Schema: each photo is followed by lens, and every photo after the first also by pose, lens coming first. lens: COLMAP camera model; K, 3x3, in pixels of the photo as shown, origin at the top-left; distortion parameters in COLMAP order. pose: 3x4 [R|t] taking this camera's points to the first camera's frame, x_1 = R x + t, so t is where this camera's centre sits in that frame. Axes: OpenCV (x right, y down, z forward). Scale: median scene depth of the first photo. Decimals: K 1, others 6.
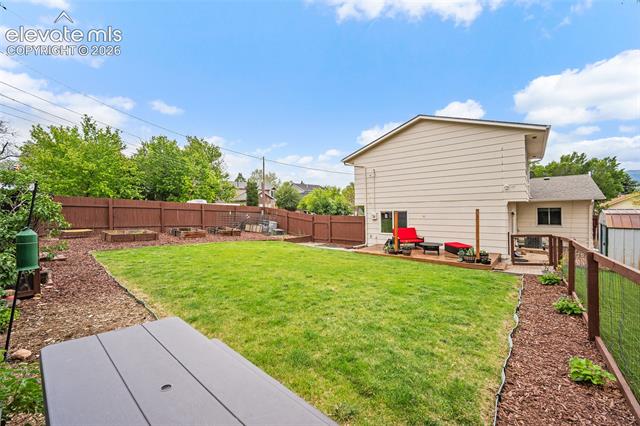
lens RADIAL K [[256.5, 0, 319.8], [0, 256.5, 205.5], [0, 0, 1]] dist [0.000393, 0.000147]
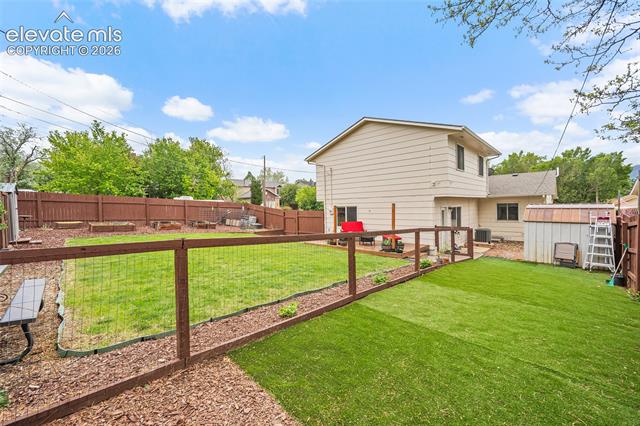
lens RADIAL K [[256.5, 0, 319.8], [0, 256.5, 205.5], [0, 0, 1]] dist [0.000393, 0.000147]
pose [[0.997535, 0.000793, -0.070172, 0.210410], [-0.000154, 0.999958, 0.009119, 0.007046], [0.070177, -0.009085, 0.997493, -0.070320]]
